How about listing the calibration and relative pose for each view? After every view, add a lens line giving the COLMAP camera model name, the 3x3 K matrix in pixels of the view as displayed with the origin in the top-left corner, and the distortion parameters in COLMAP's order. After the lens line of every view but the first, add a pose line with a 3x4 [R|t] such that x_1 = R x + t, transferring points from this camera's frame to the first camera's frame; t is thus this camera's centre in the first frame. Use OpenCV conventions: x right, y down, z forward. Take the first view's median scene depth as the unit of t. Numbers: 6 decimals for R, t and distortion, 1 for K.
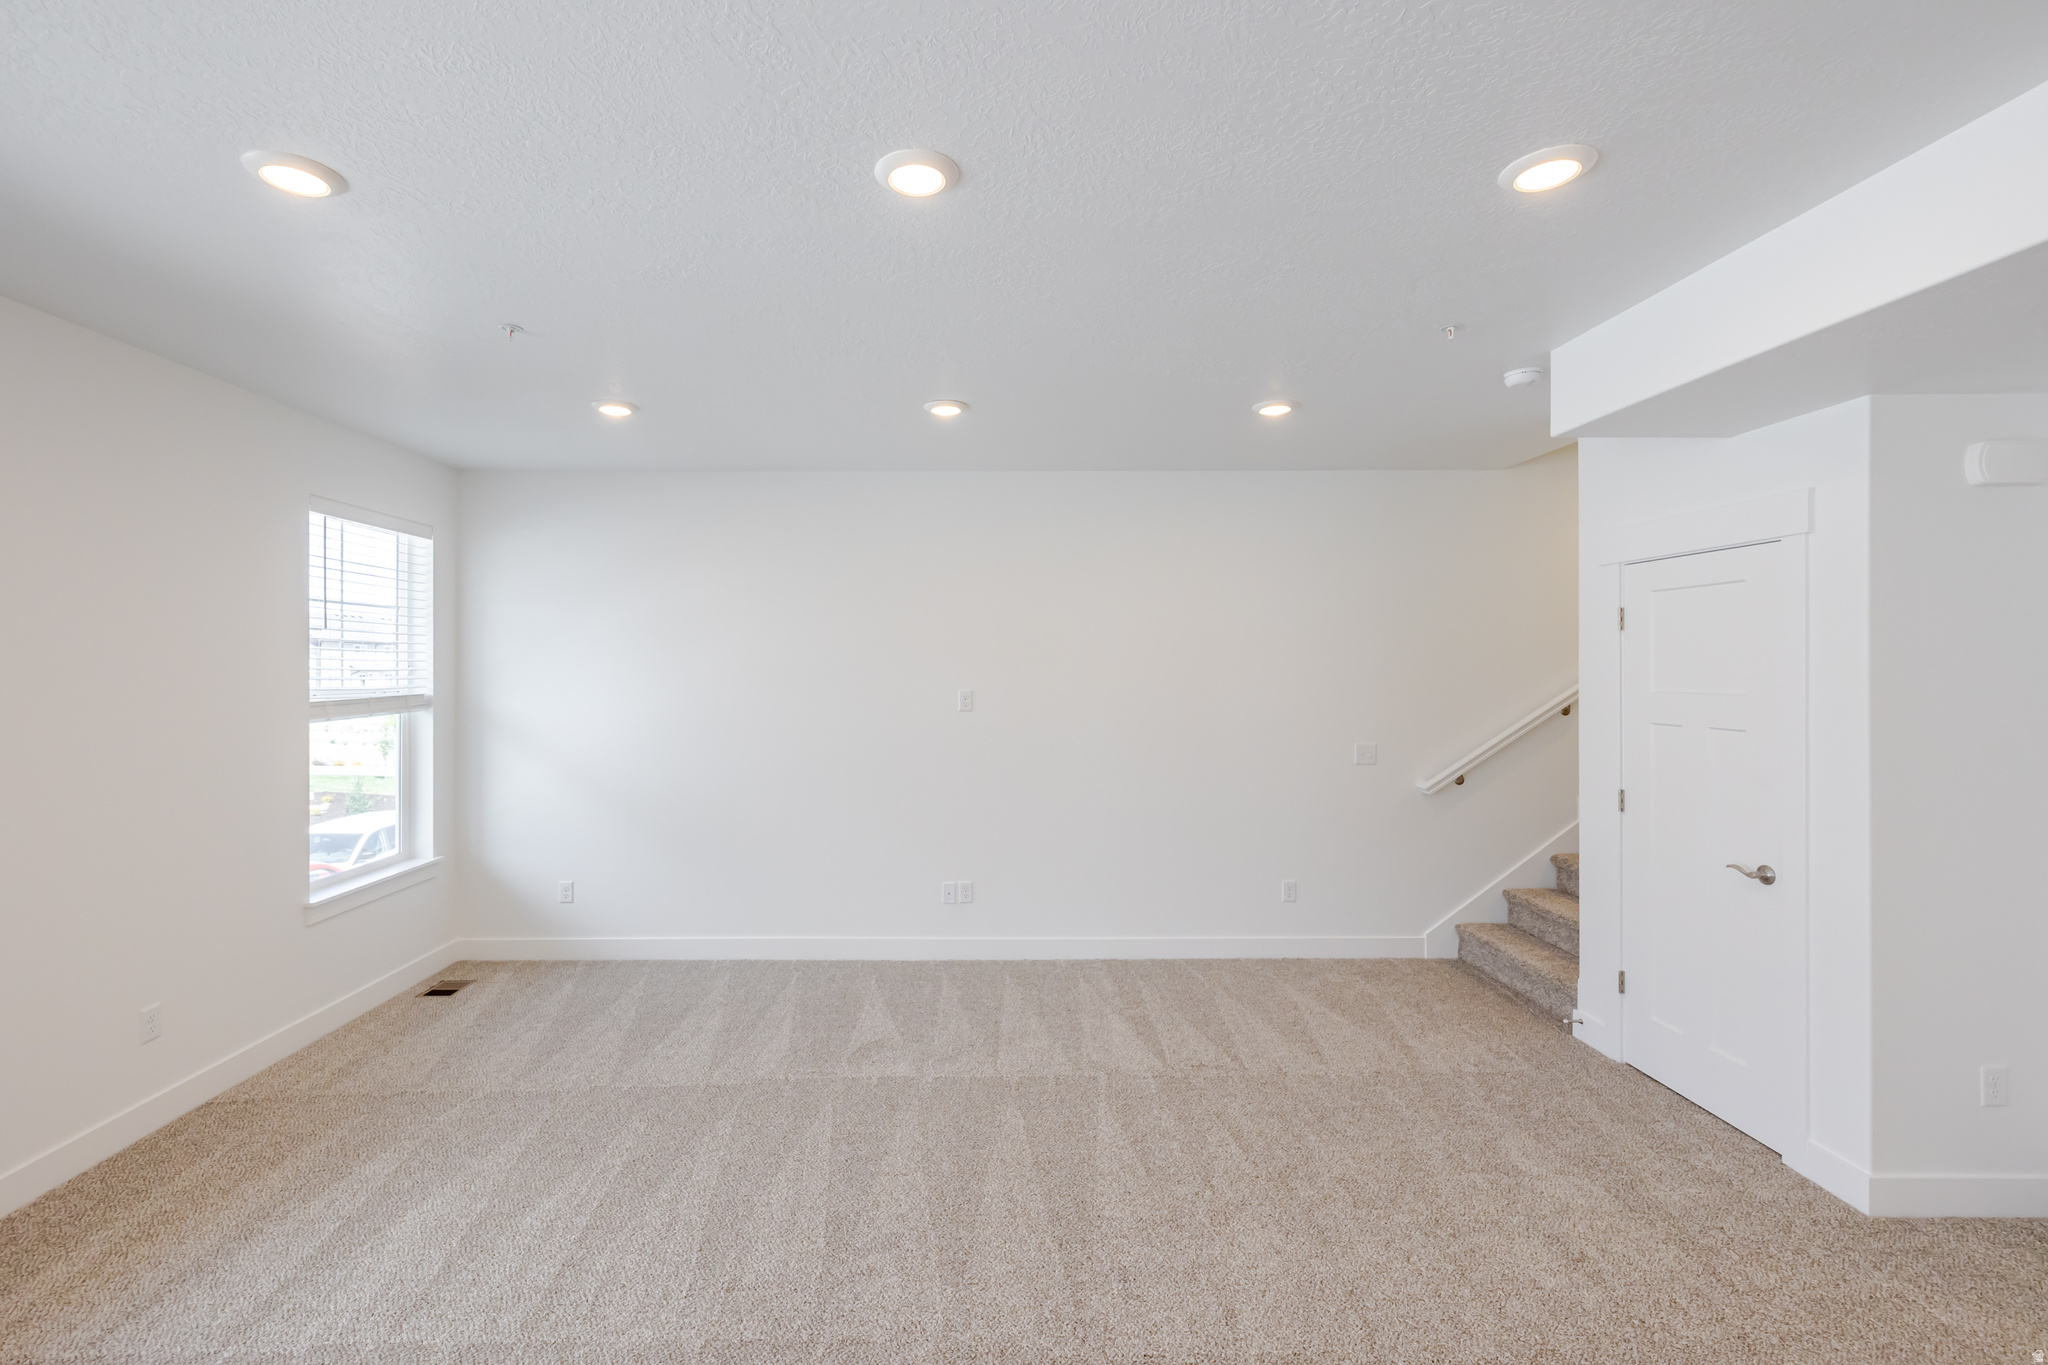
lens RADIAL K [[889.0, 0, 970.4], [0, 889.0, 667.1], [0, 0, 1]] dist [-0.000859, -0.000262]
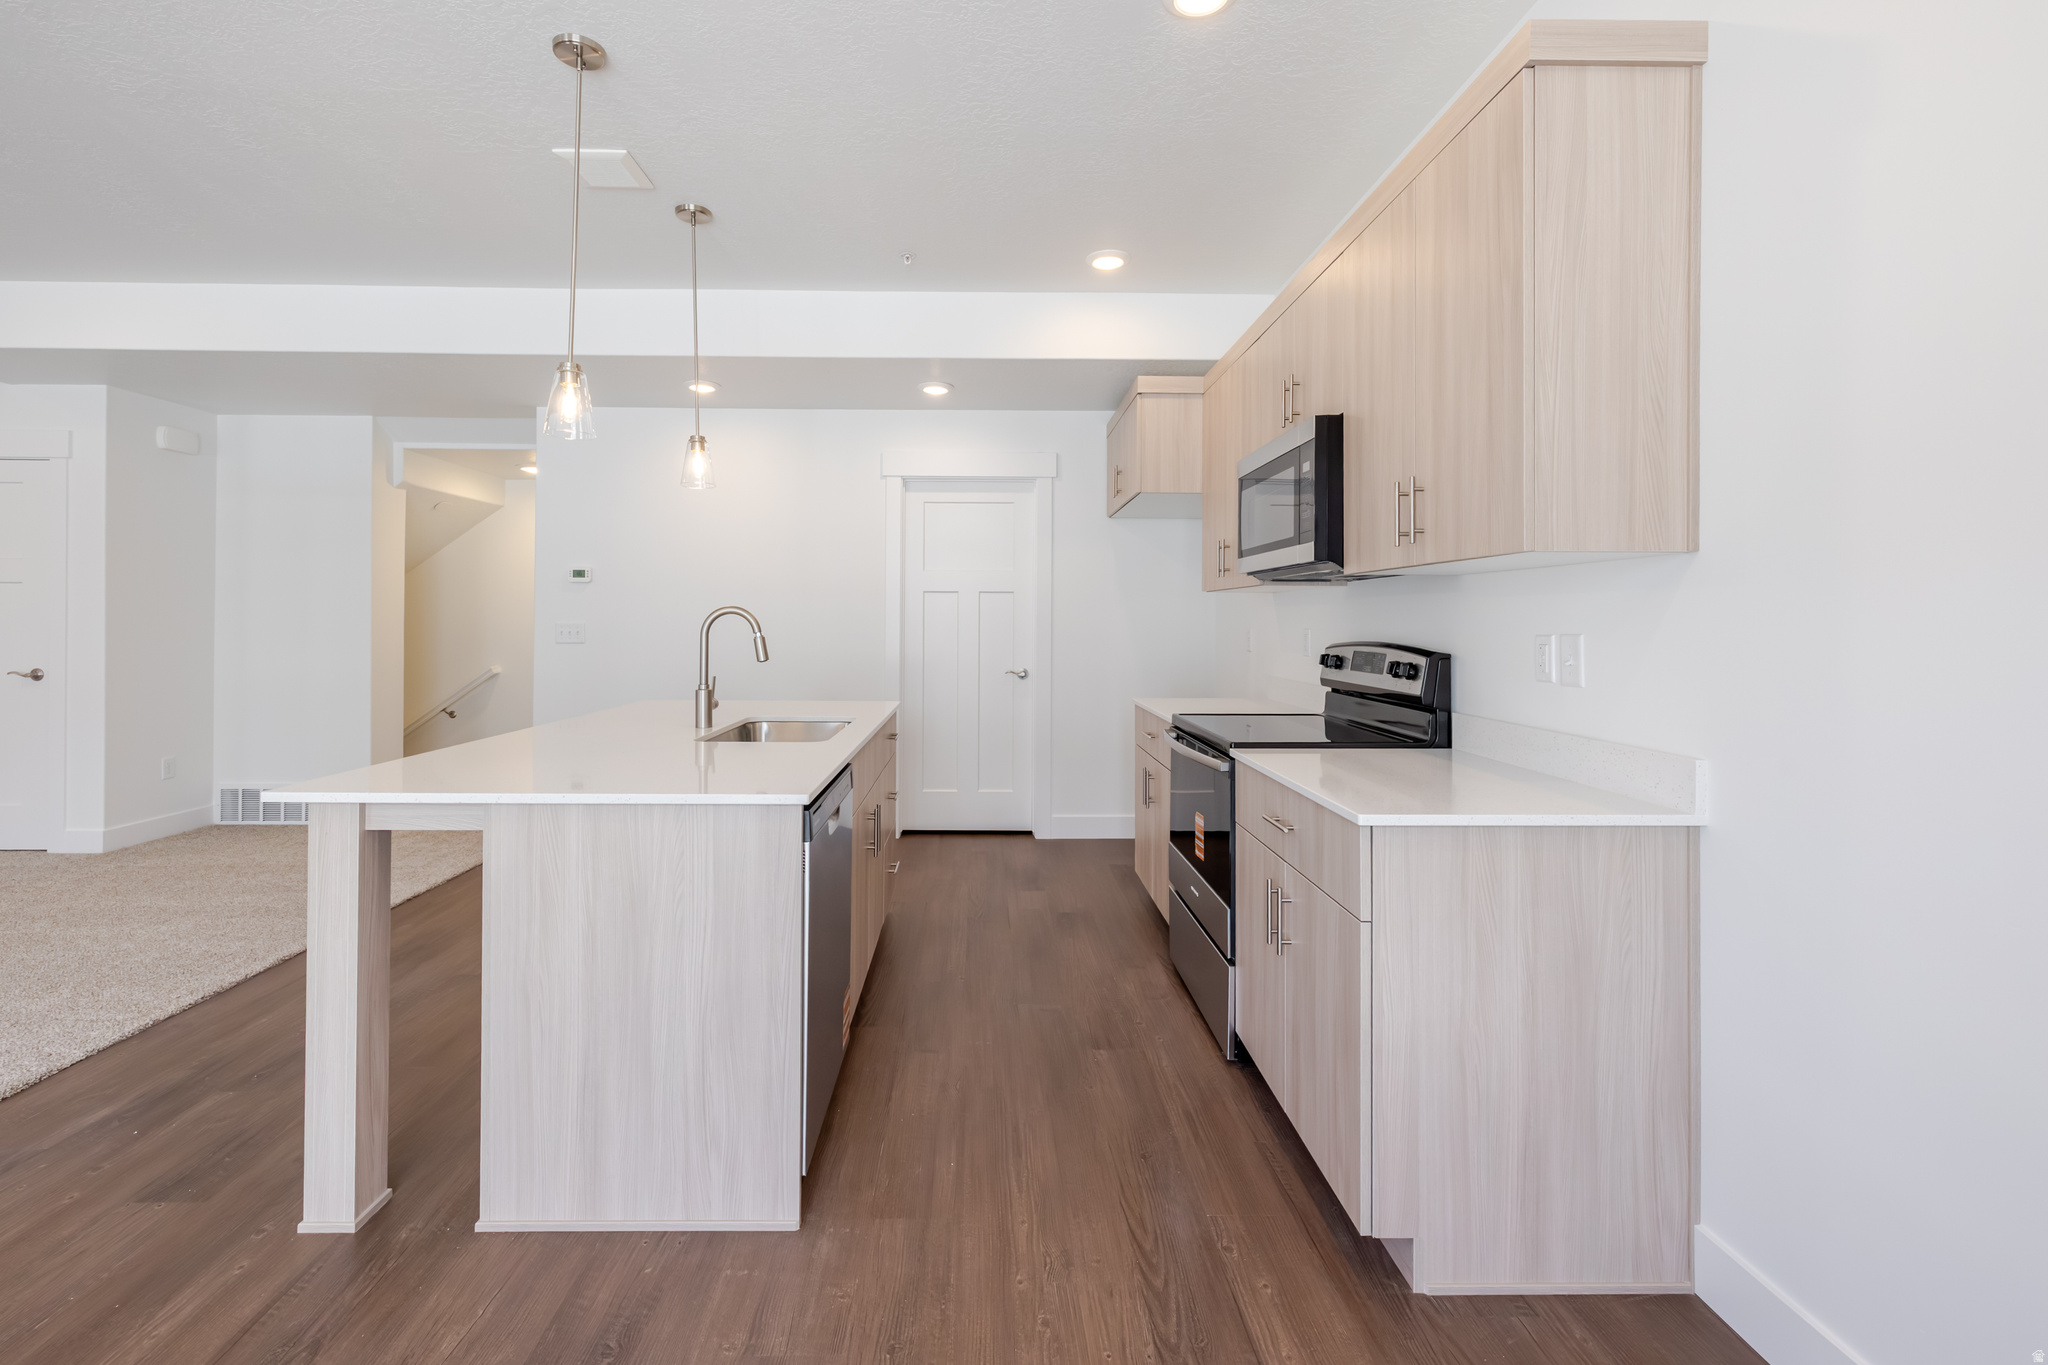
lens RADIAL K [[895.4, 0, 988.0], [0, 895.4, 617.9], [0, 0, 1]] dist [0.002765, 0.000527]
pose [[-0.007721, 0.005036, 0.999958, -0.519539], [-0.005500, 0.999972, -0.005079, 0.102316], [-0.999955, -0.005539, -0.007693, -0.489070]]
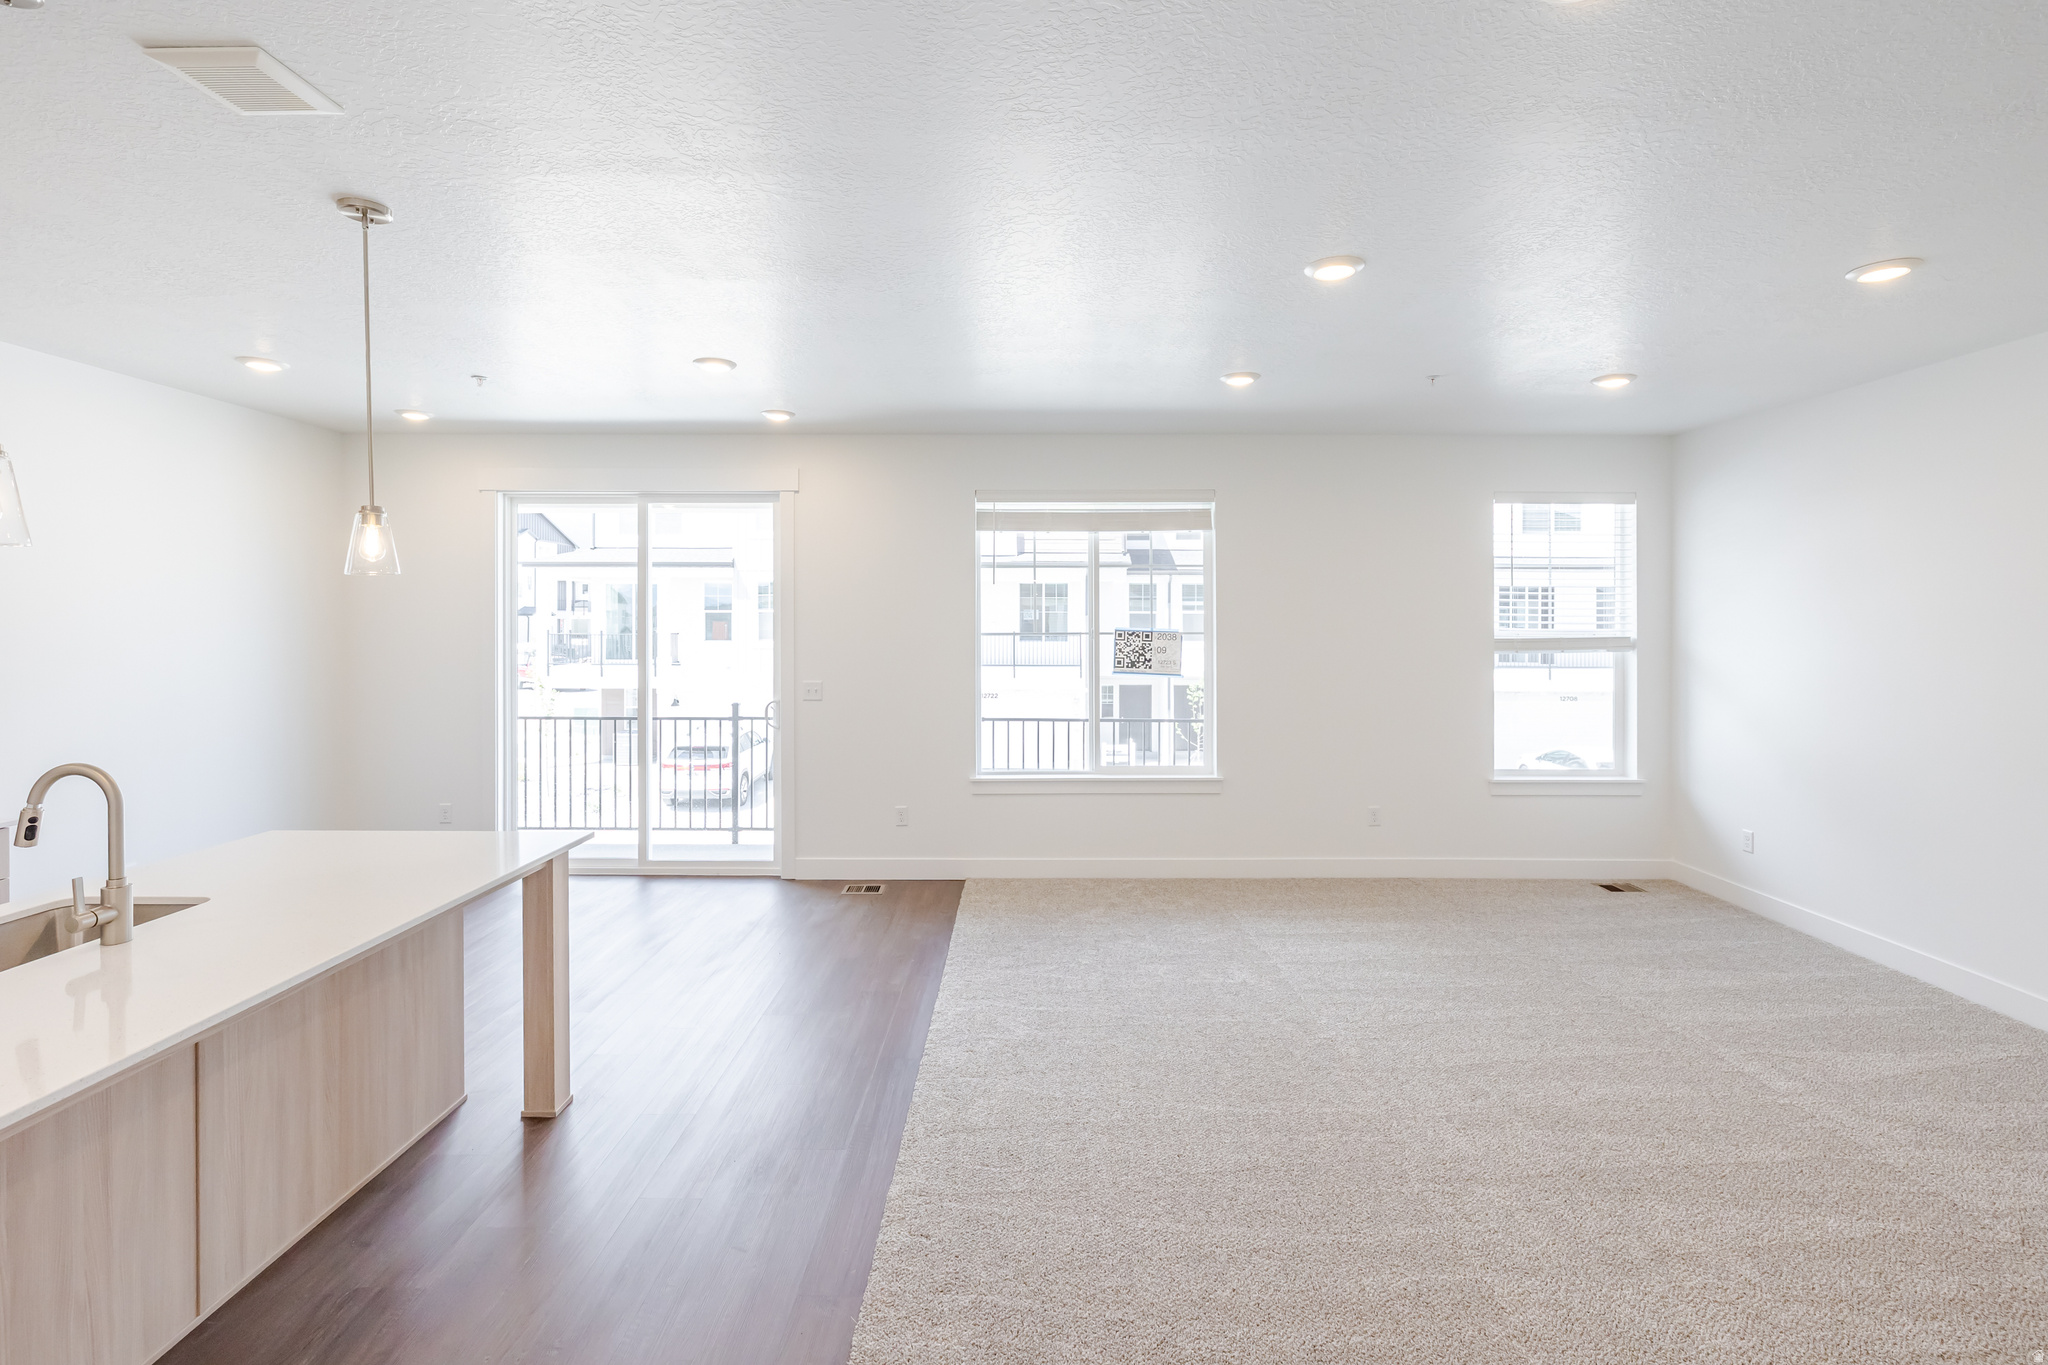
lens RADIAL K [[943.6, 0, 1020.1], [0, 943.6, 621.9], [0, 0, 1]] dist [-0.001993, 0.000013]
pose [[-0.013767, 0.001923, -0.999903, 0.752812], [0.000528, 0.999998, 0.001916, 0.008768], [0.999905, -0.000501, -0.013768, 0.257572]]
